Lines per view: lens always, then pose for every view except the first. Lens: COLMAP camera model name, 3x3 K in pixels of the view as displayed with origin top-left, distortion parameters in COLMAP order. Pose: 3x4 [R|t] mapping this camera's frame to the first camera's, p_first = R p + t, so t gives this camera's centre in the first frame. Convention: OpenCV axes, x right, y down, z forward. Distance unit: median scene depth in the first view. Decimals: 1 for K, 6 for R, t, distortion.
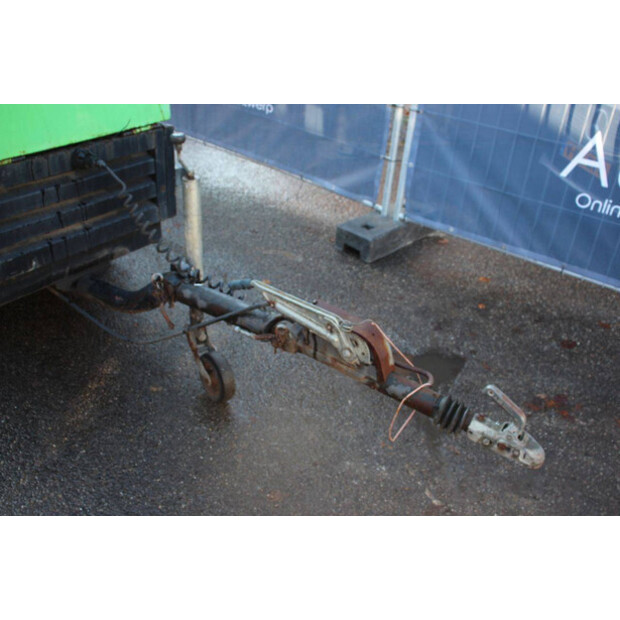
lens RADIAL K [[654.9, 0, 310.0], [0, 654.9, 310.0], [0, 0, 1]] dist [-0.080239, 0.127503]
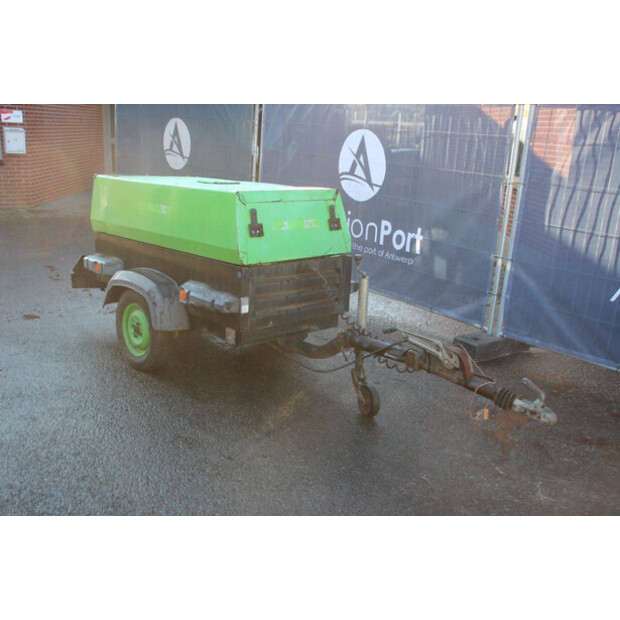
lens RADIAL K [[654.9, 0, 310.0], [0, 654.9, 310.0], [0, 0, 1]] dist [-0.080239, 0.127503]
pose [[0.977353, 0.037771, -0.208216, 0.043562], [-0.094134, 0.958829, -0.267927, 0.337449], [0.189524, 0.281460, 0.940670, -0.617133]]
